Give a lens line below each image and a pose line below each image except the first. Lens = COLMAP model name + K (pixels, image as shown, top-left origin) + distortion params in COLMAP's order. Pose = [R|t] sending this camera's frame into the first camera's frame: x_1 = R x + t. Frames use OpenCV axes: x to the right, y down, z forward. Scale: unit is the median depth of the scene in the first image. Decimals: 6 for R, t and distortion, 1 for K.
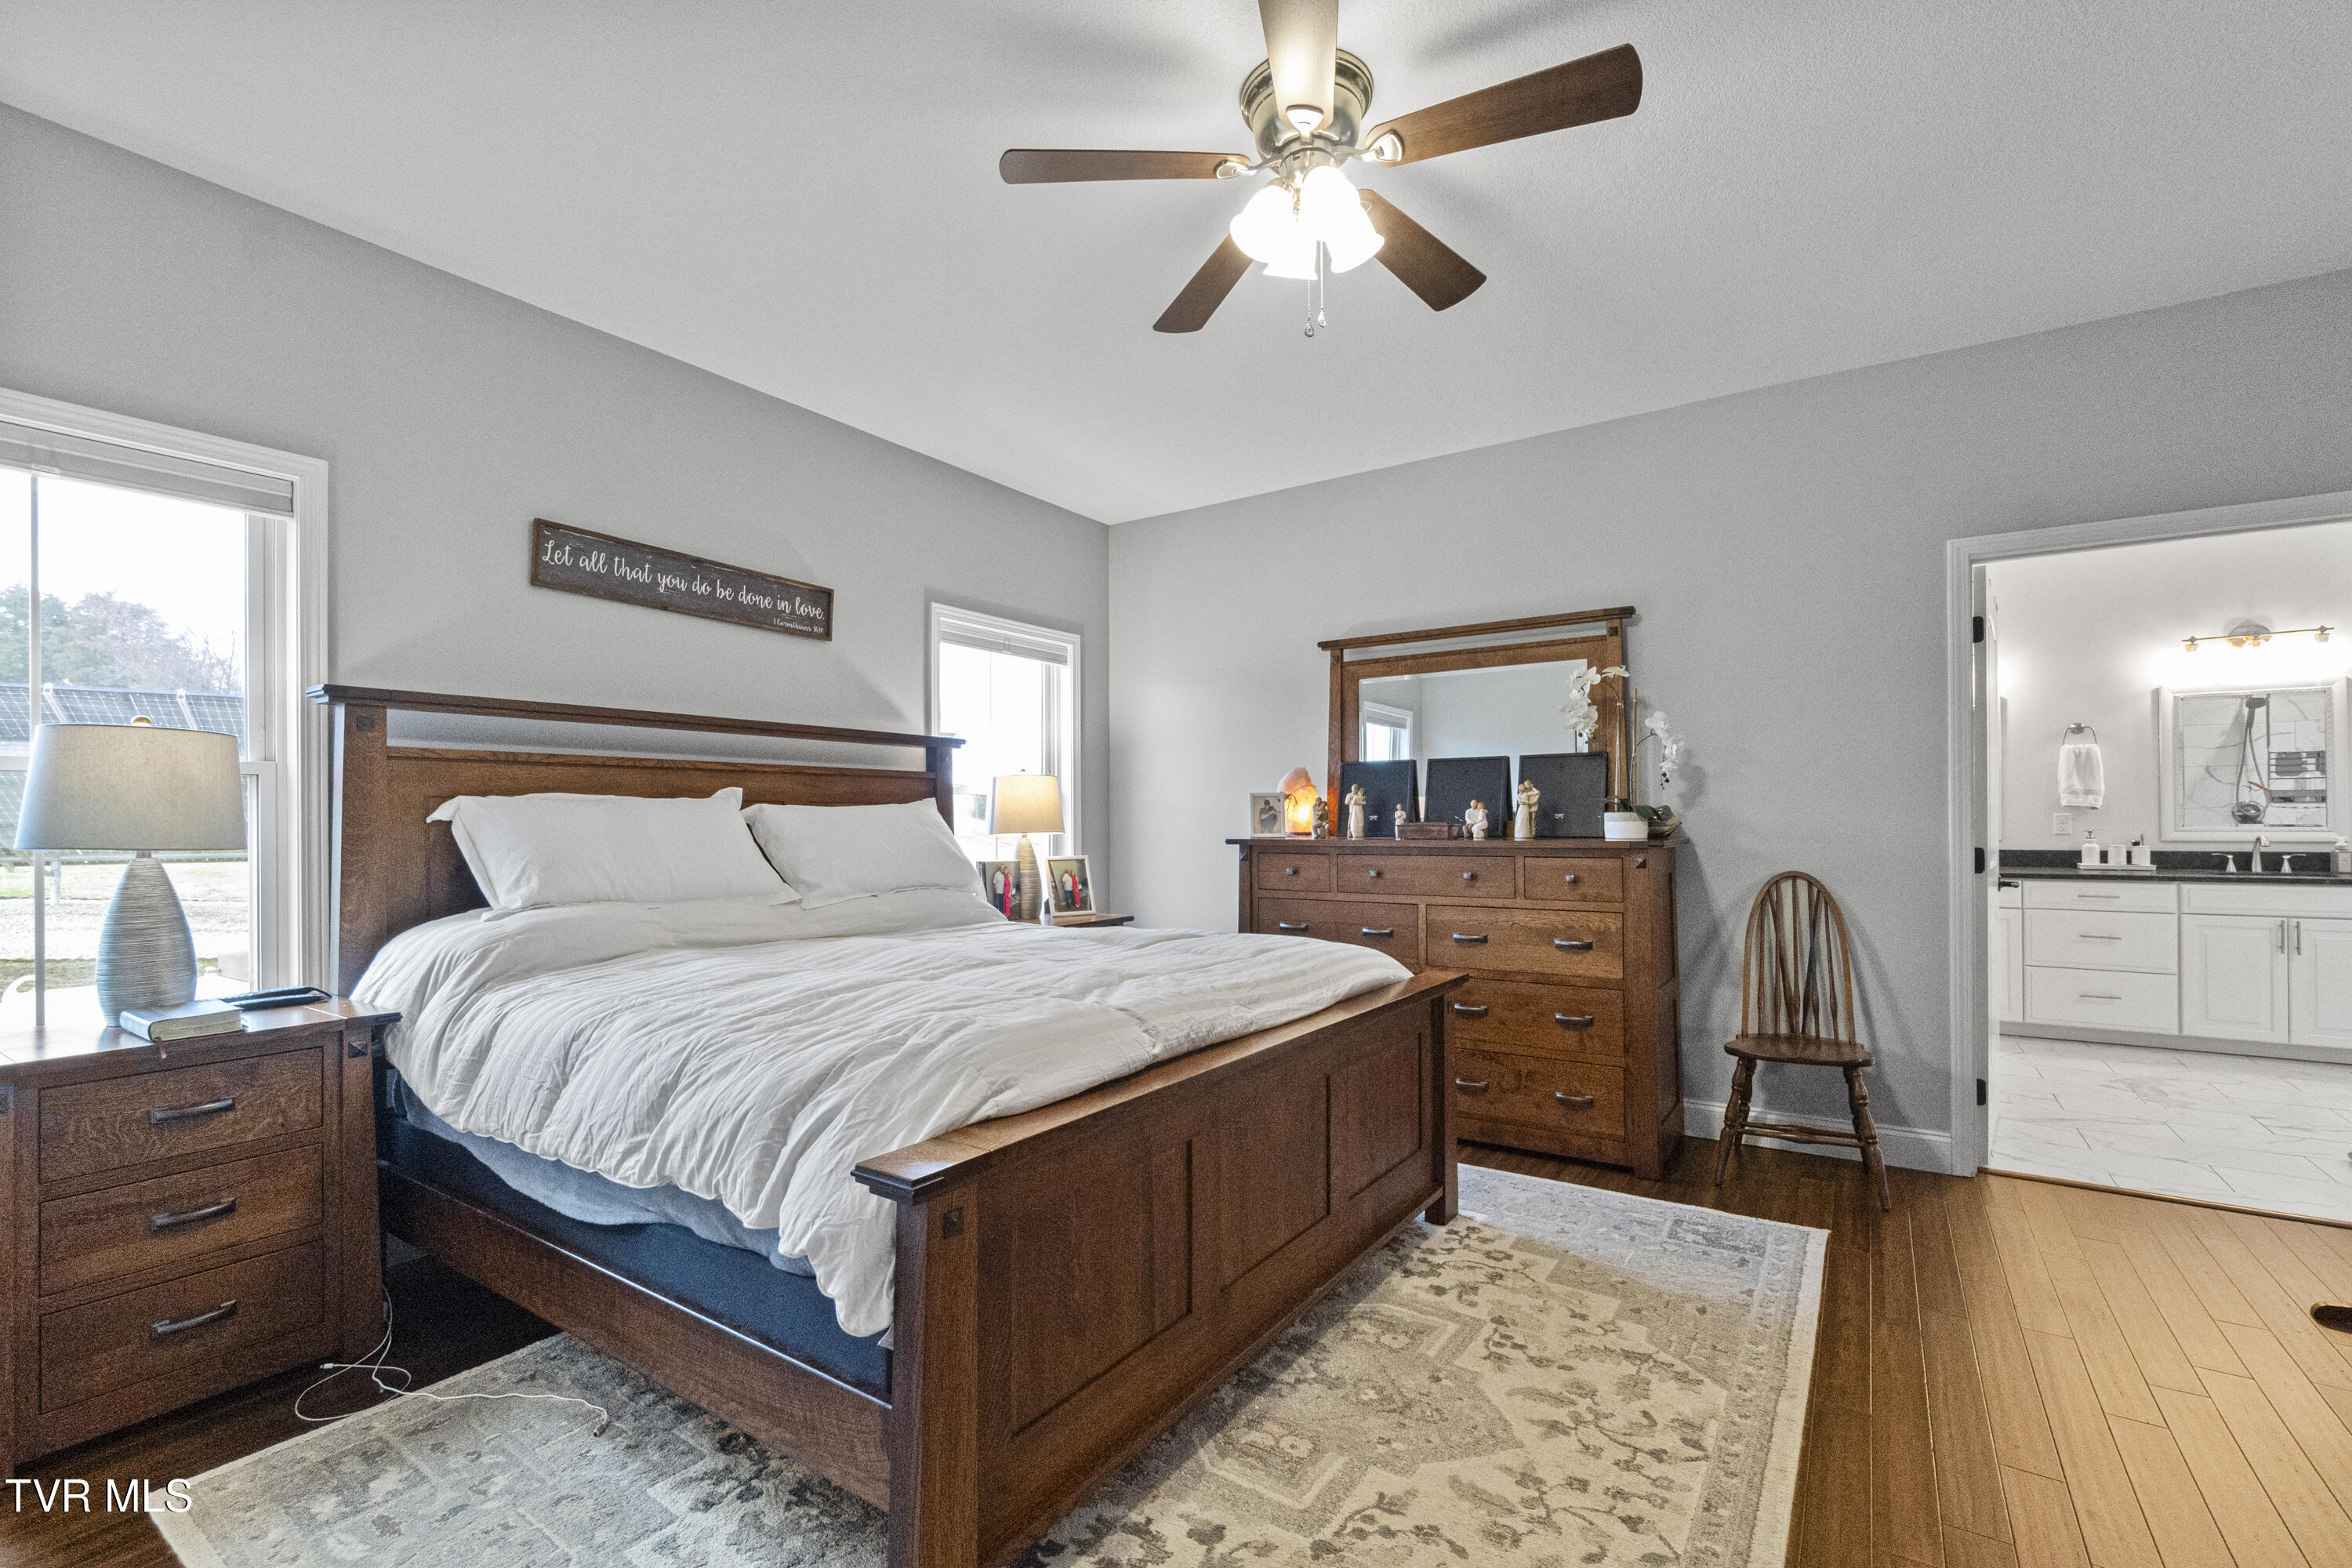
lens RADIAL K [[1022.7, 0, 1182.5], [0, 1022.7, 826.4], [0, 0, 1]] dist [-0.001005, 0.000577]
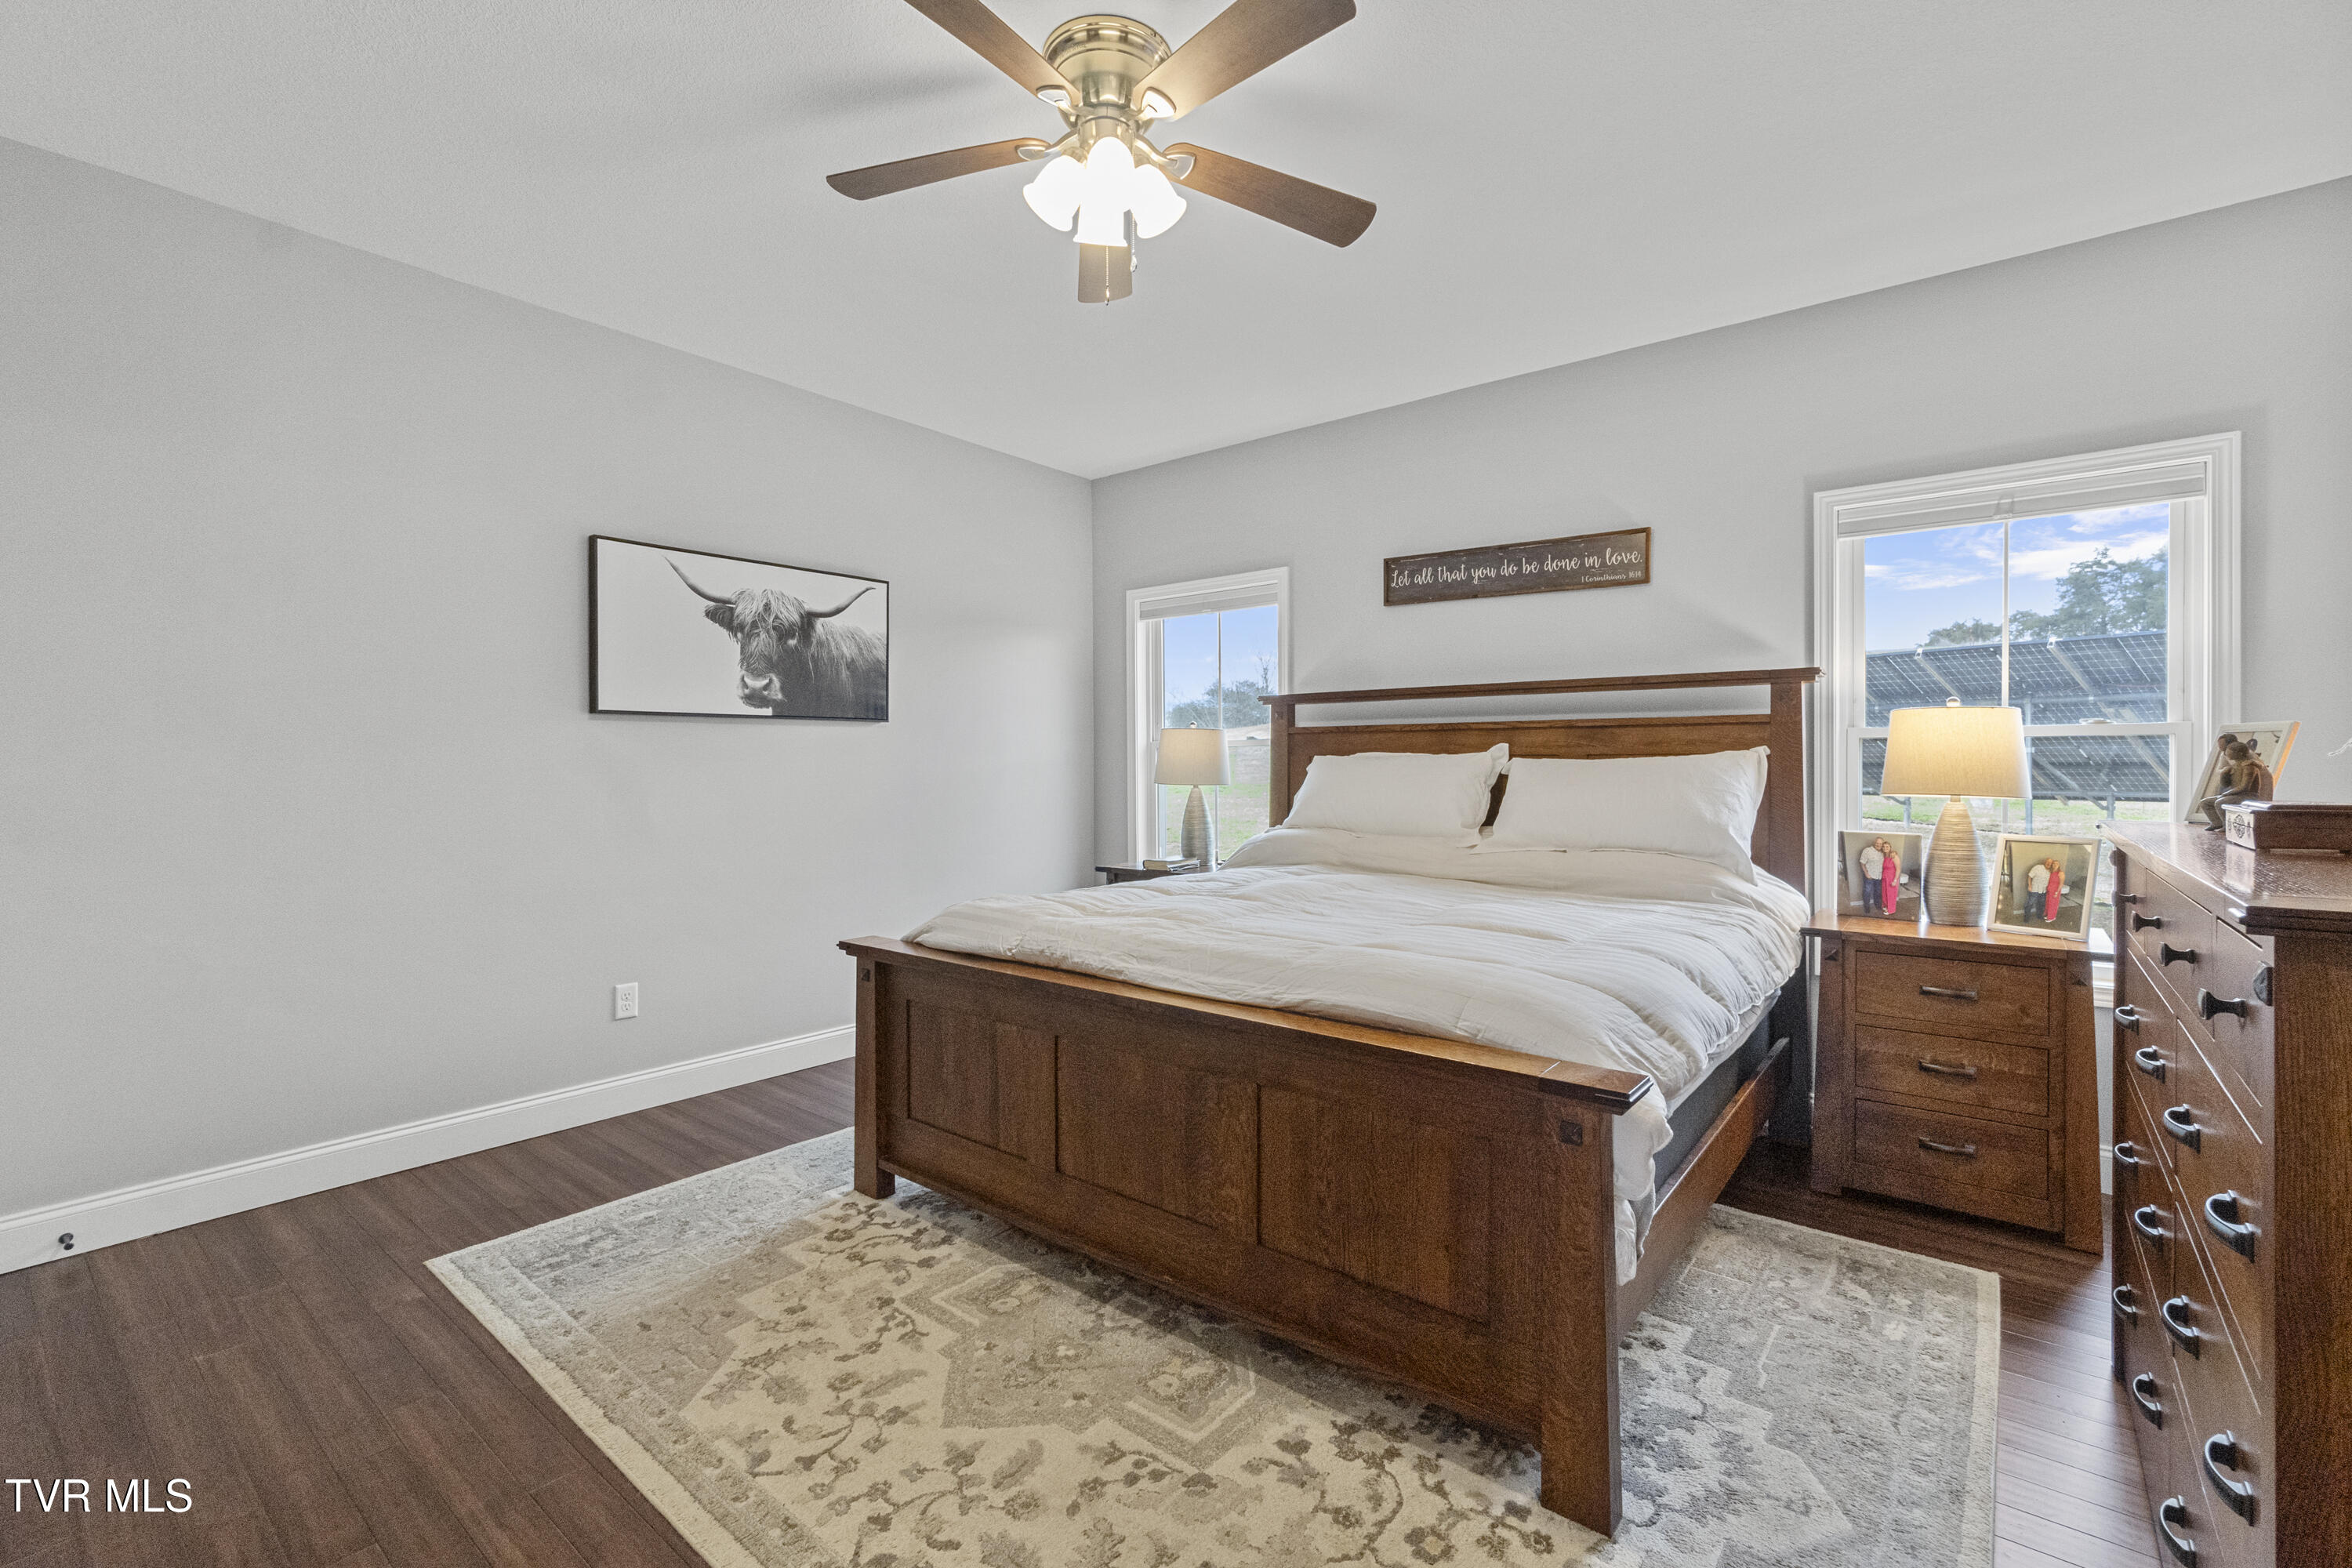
lens RADIAL K [[1015.5, 0, 1179.3], [0, 1015.5, 792.3], [0, 0, 1]] dist [-0.004076, 0.000939]
pose [[-0.081041, 0.033868, -0.996135, 1.097513], [-0.003398, 0.999407, 0.034256, -0.032605], [0.996705, 0.006161, -0.080878, 1.127175]]
